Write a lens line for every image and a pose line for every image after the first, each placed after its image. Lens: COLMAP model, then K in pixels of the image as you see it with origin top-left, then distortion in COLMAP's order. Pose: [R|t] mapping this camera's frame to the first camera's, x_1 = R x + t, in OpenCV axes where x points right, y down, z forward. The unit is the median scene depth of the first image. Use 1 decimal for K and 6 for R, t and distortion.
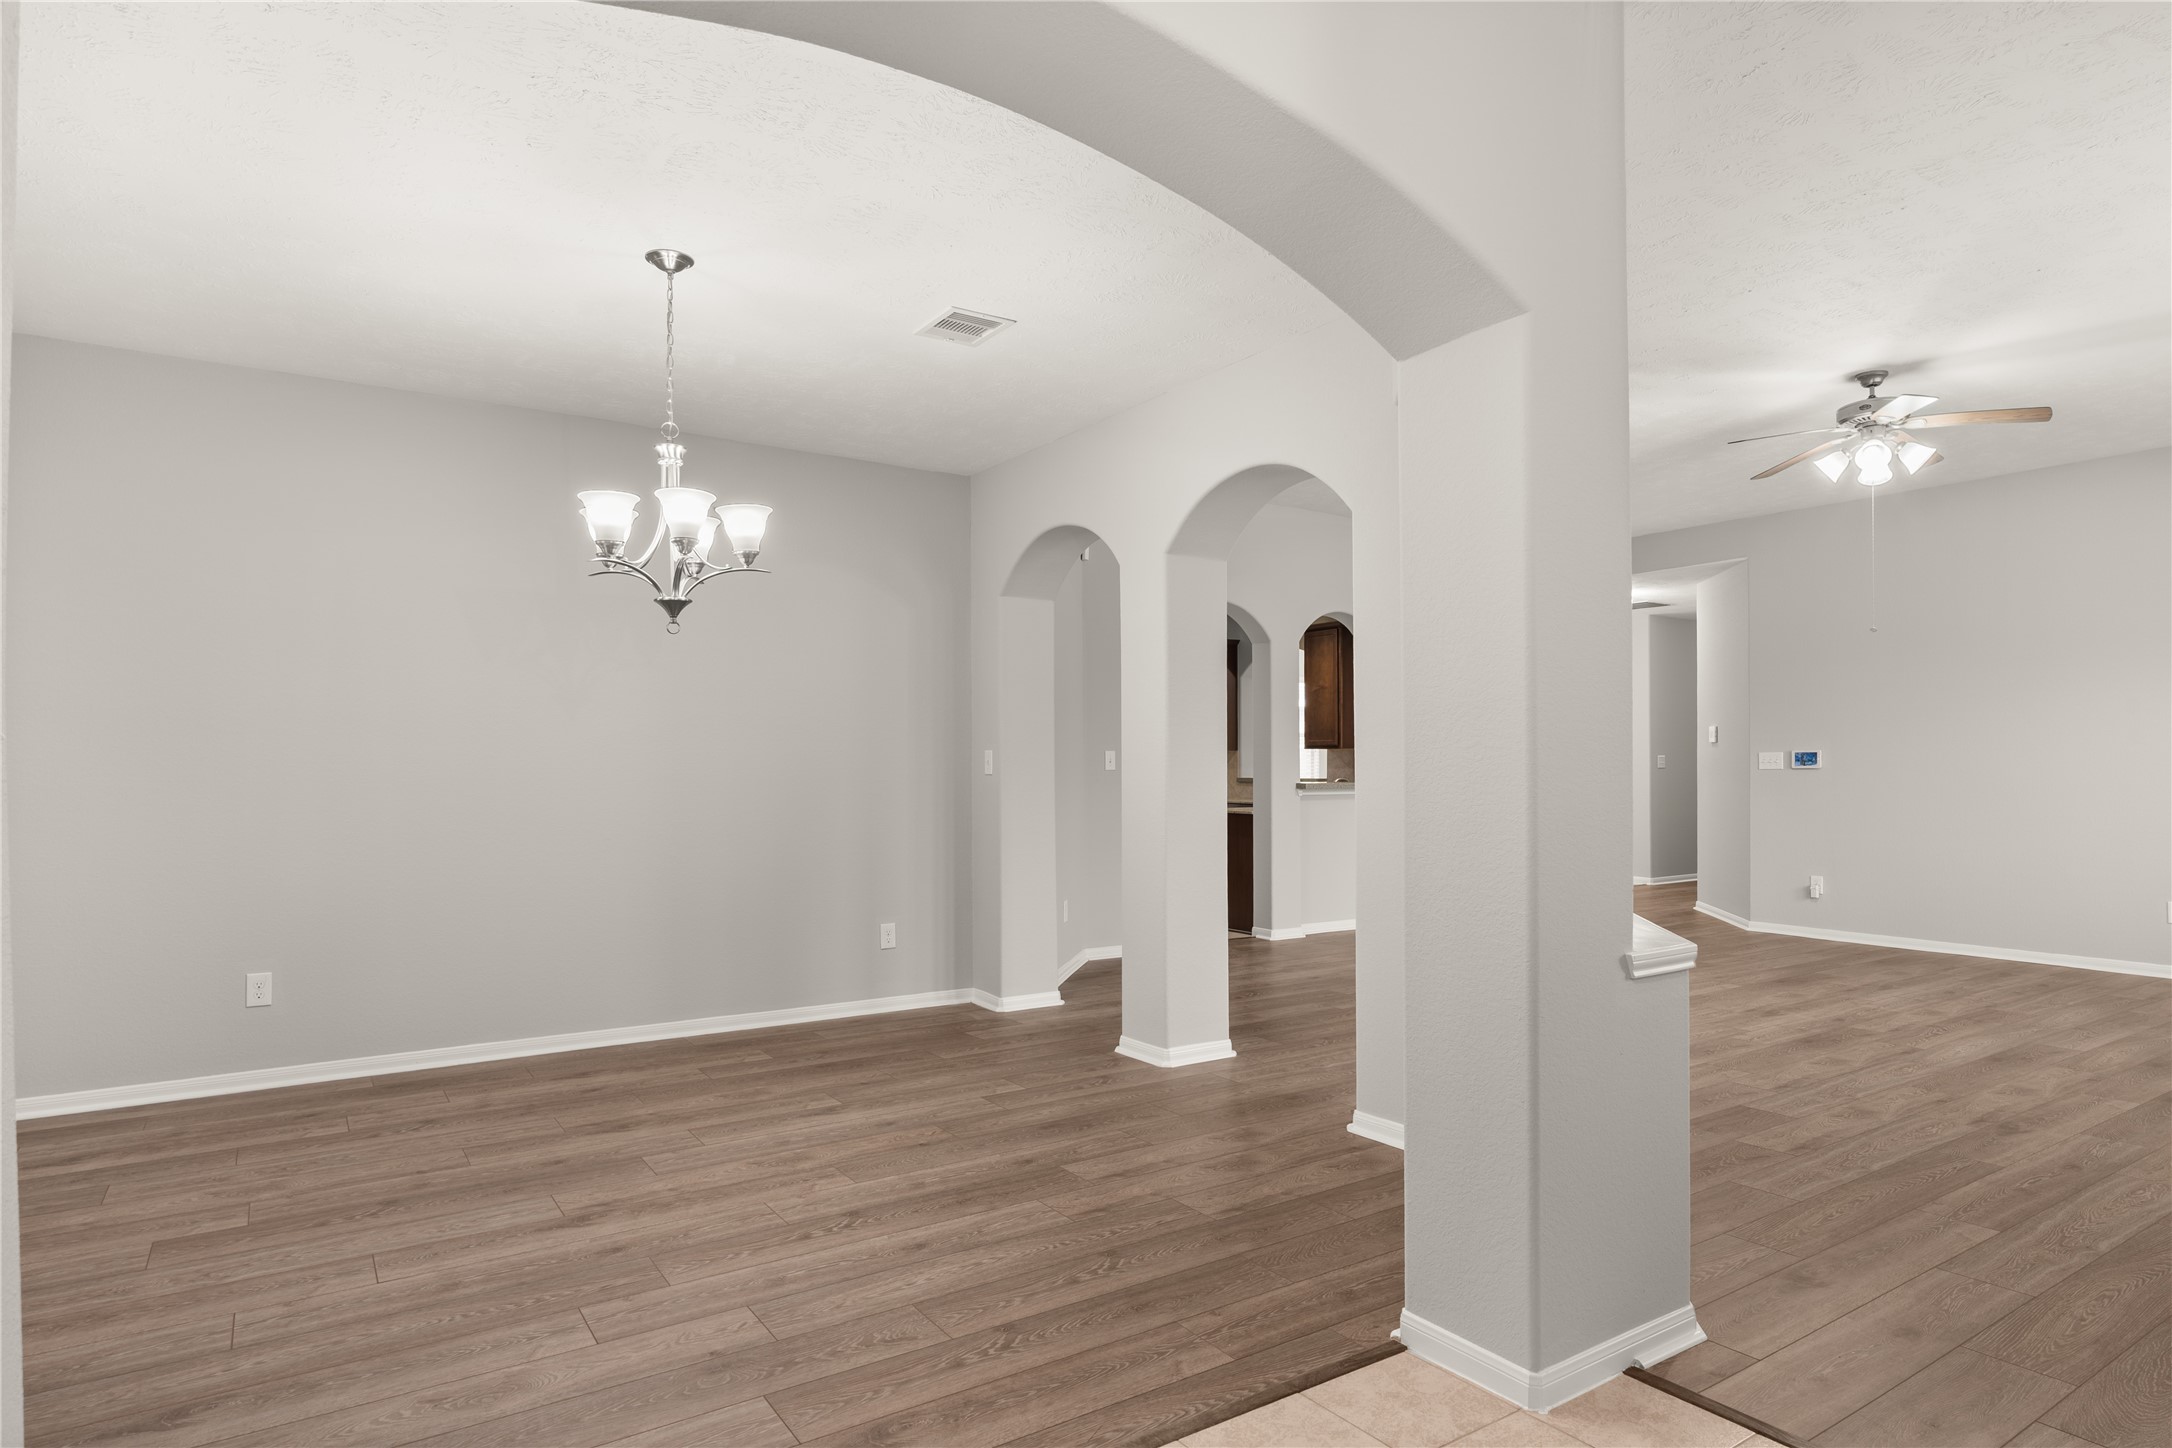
lens RADIAL K [[1164.8, 0, 1095.6], [0, 1164.8, 766.8], [0, 0, 1]] dist [-0.007351, -0.000027]
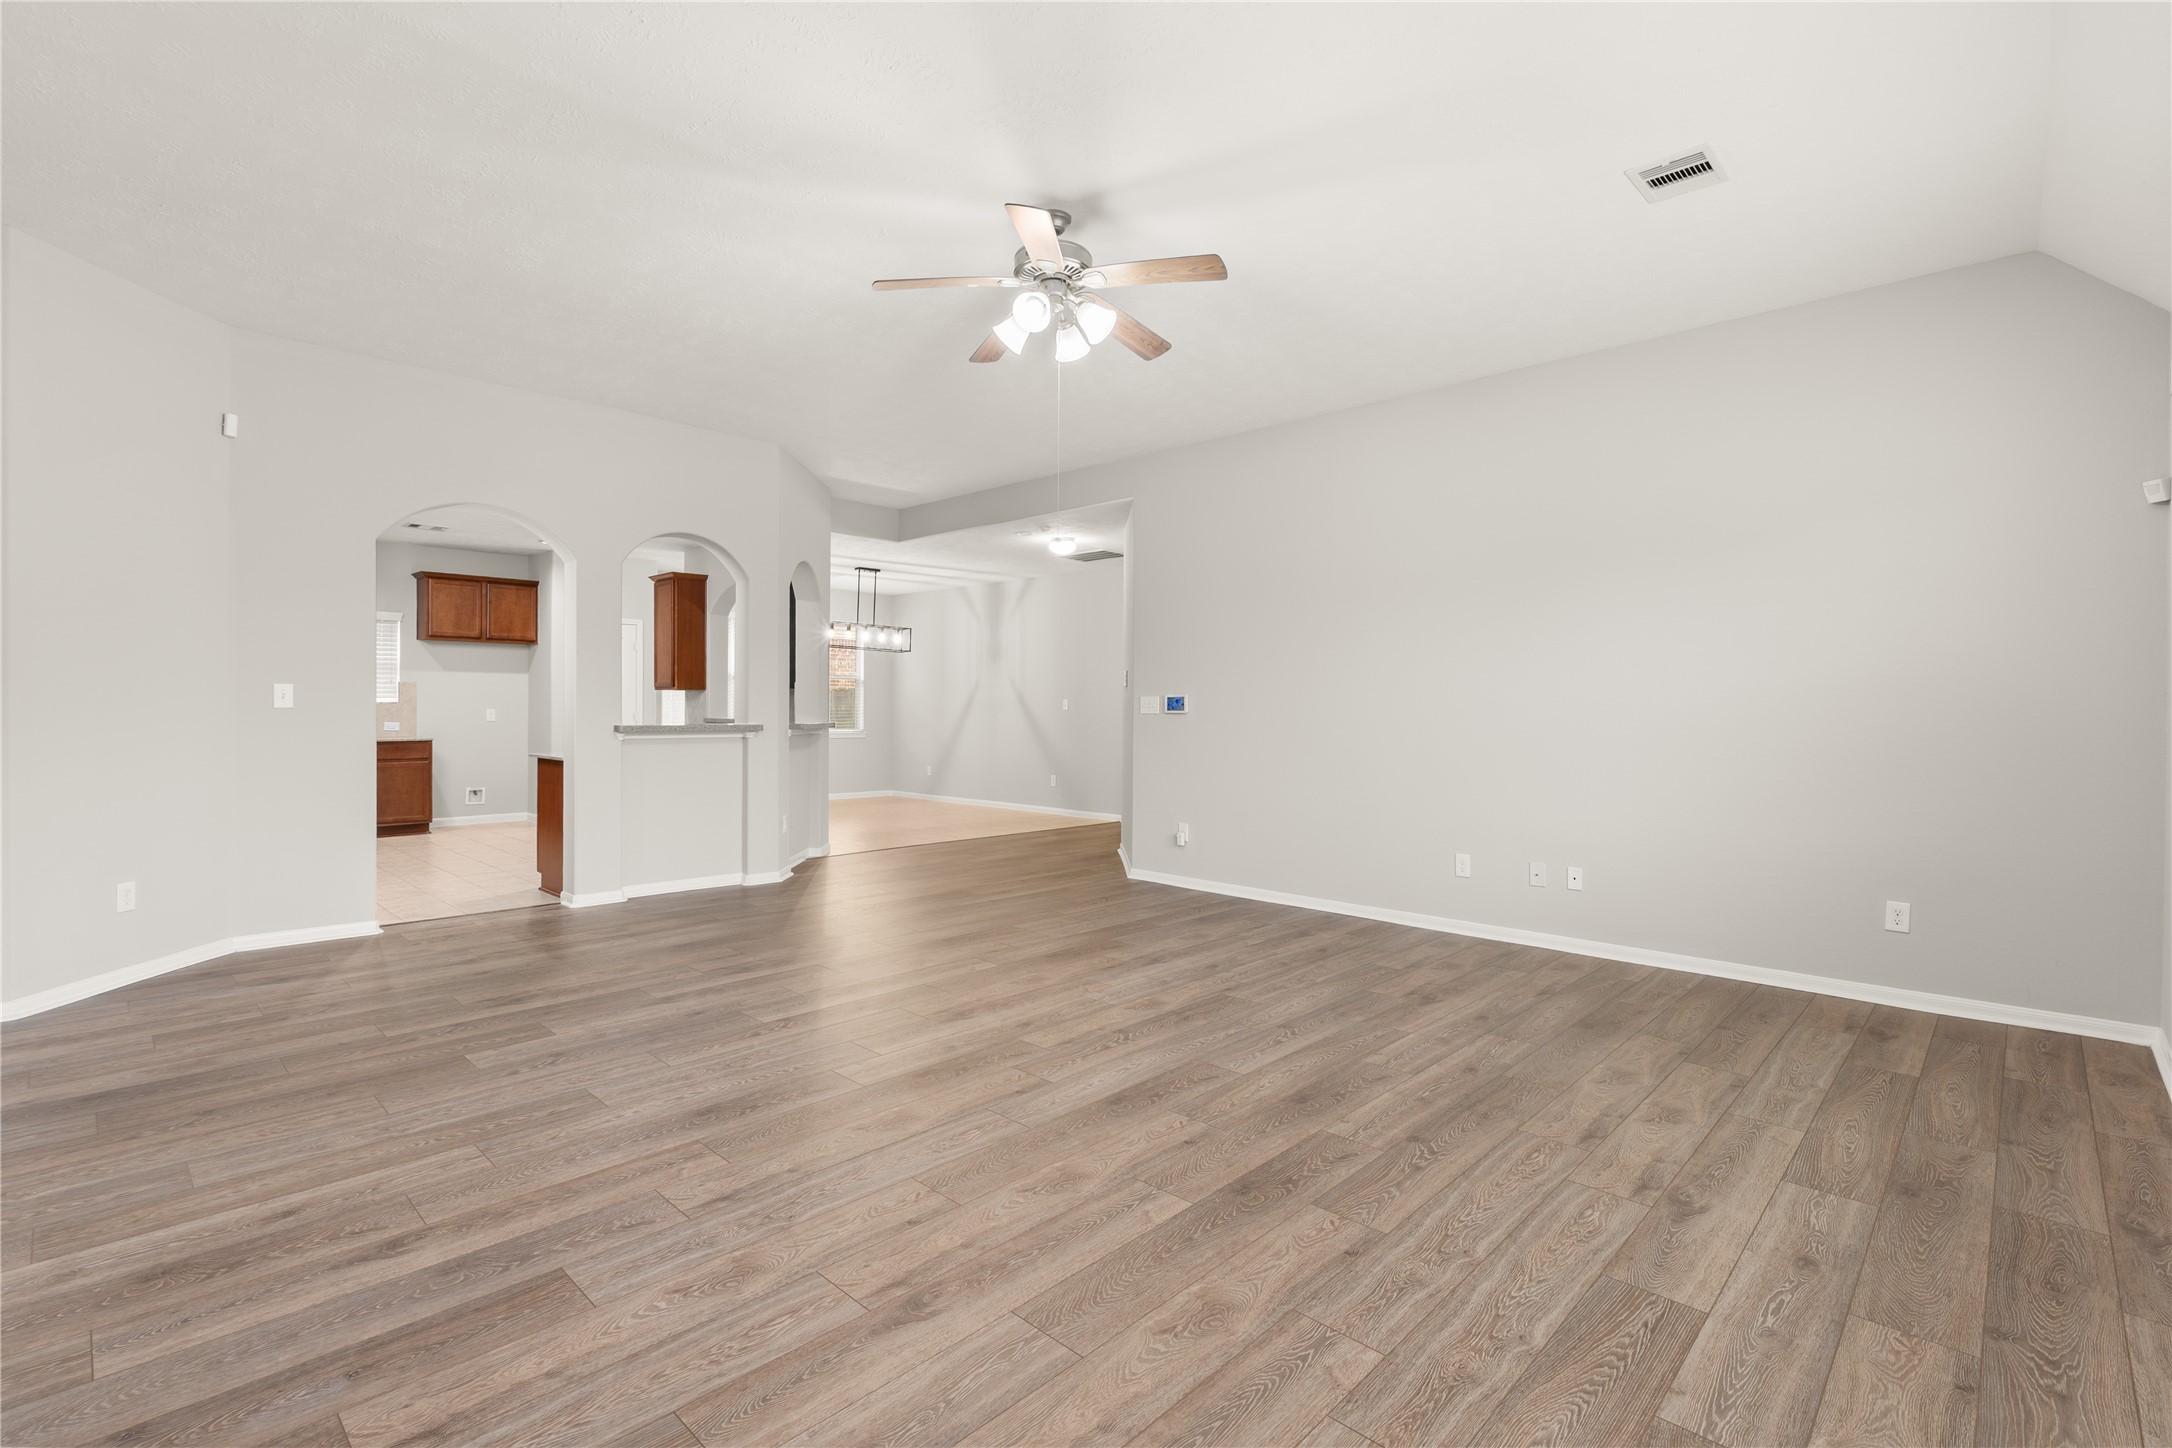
lens RADIAL K [[964.5, 0, 1075.6], [0, 964.5, 710.5], [0, 0, 1]] dist [-0.006835, -0.000007]
pose [[0.976144, 0.008843, 0.216943, 0.774445], [-0.009478, 0.999953, 0.001888, -0.003002], [-0.216917, -0.003900, 0.976182, 0.499308]]
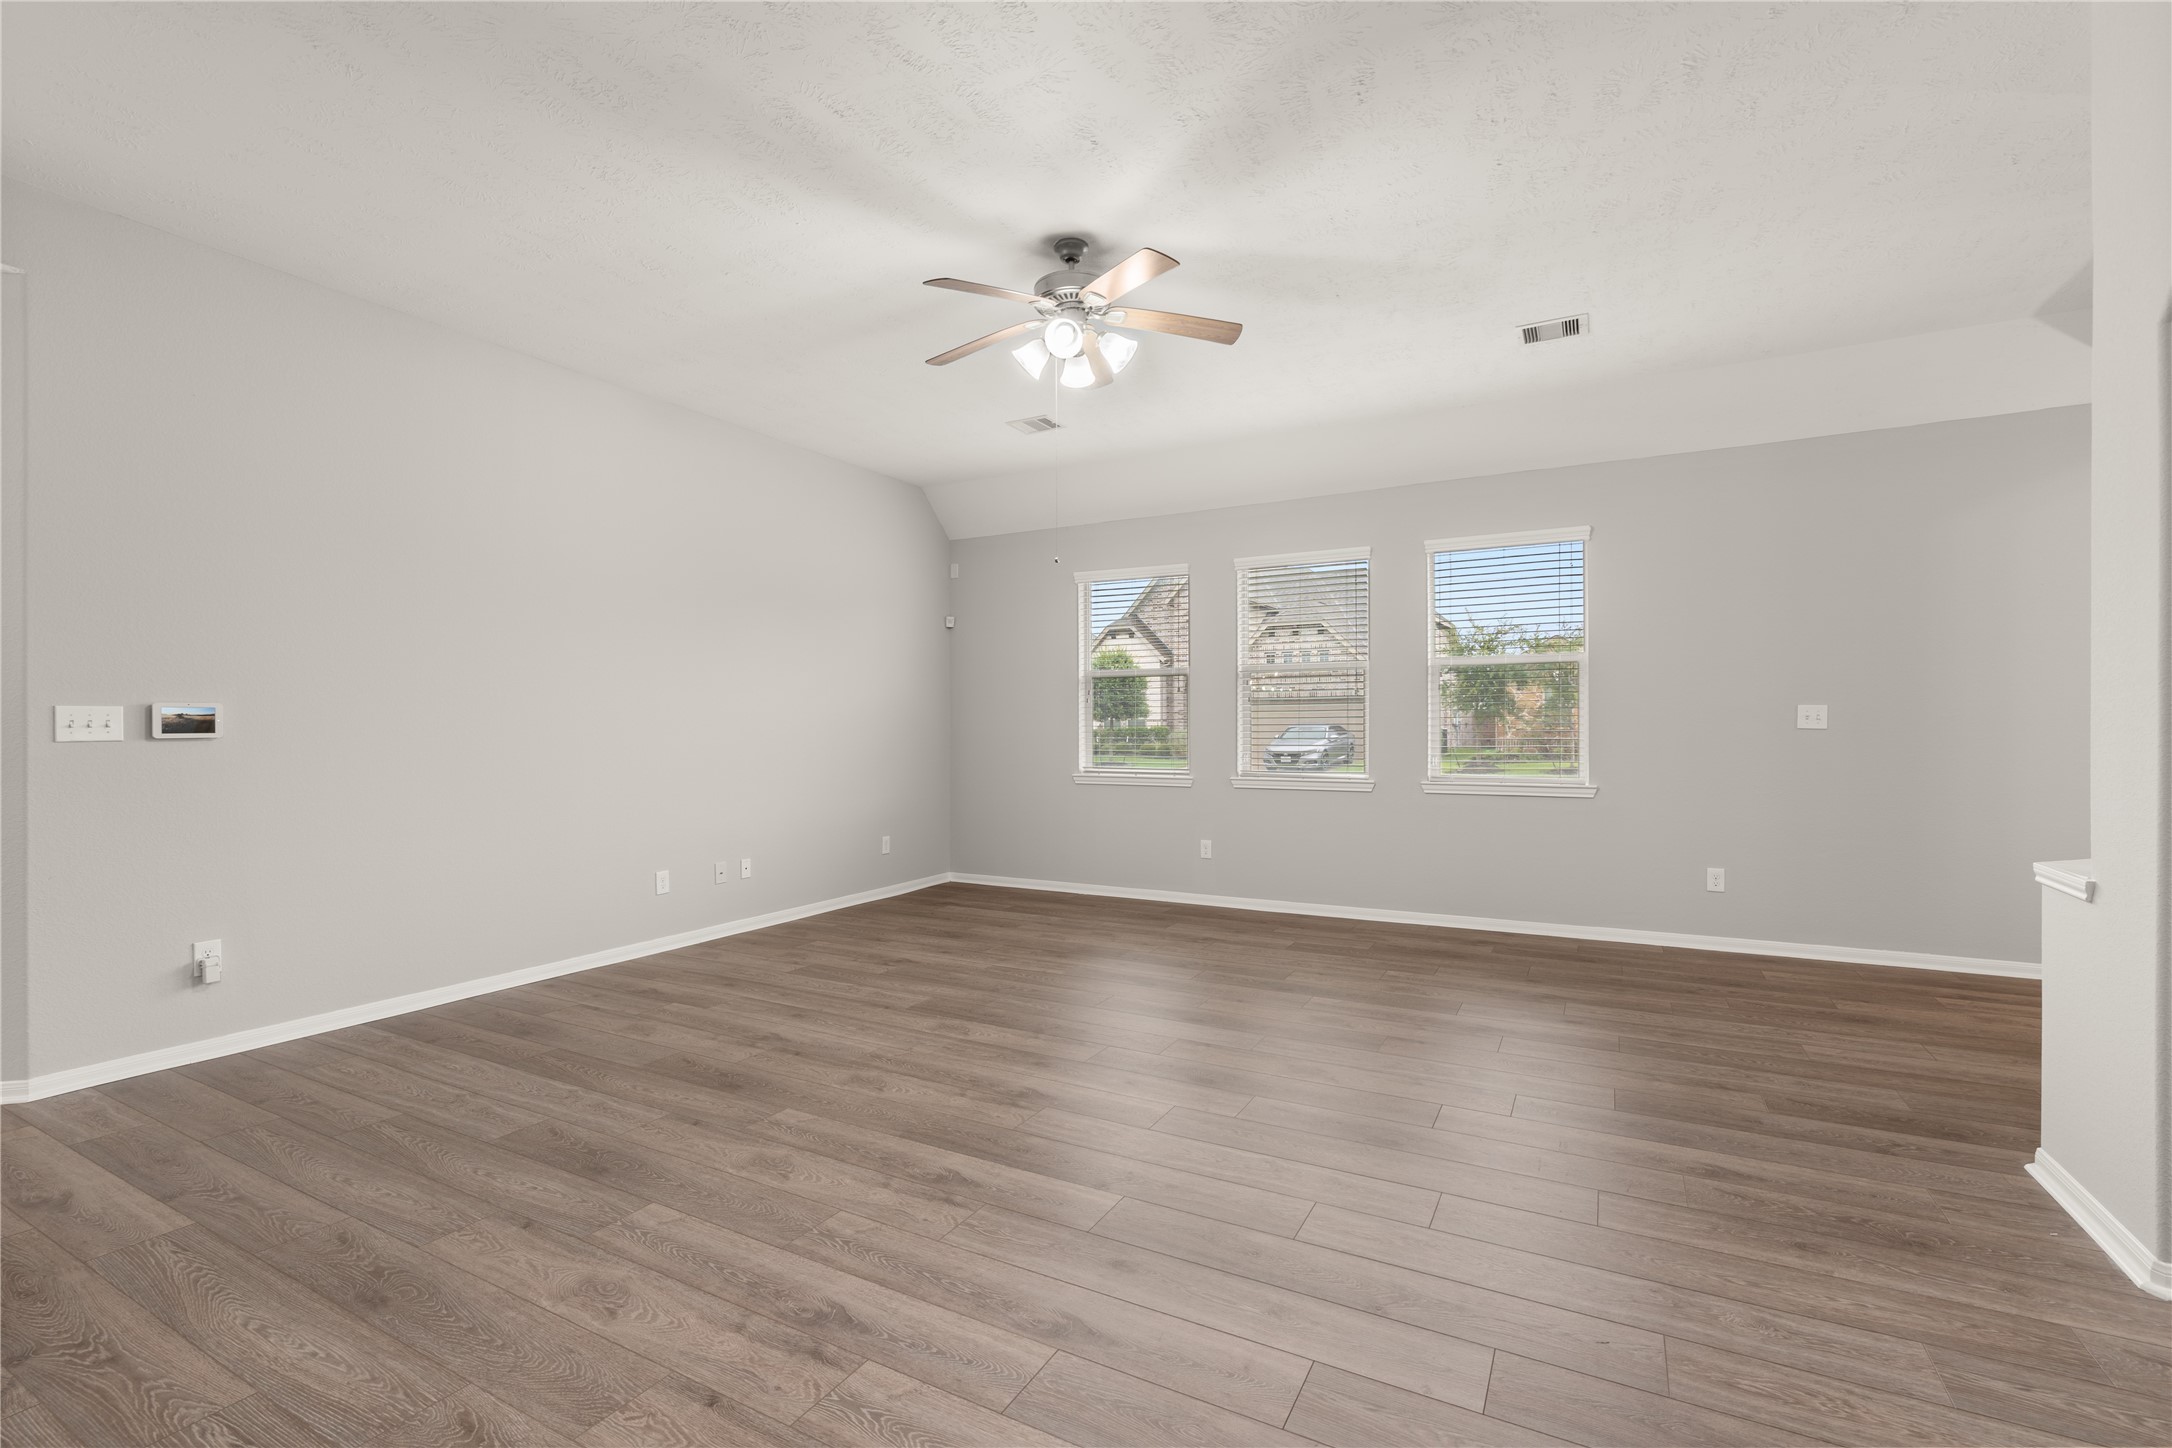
lens RADIAL K [[964.5, 0, 1095.8], [0, 964.5, 716.0], [0, 0, 1]] dist [-0.006835, -0.000007]
pose [[-0.472047, 0.014393, 0.881456, 0.106591], [0.005724, 0.999896, -0.013261, 0.002180], [-0.881555, -0.001215, -0.472080, 1.851736]]
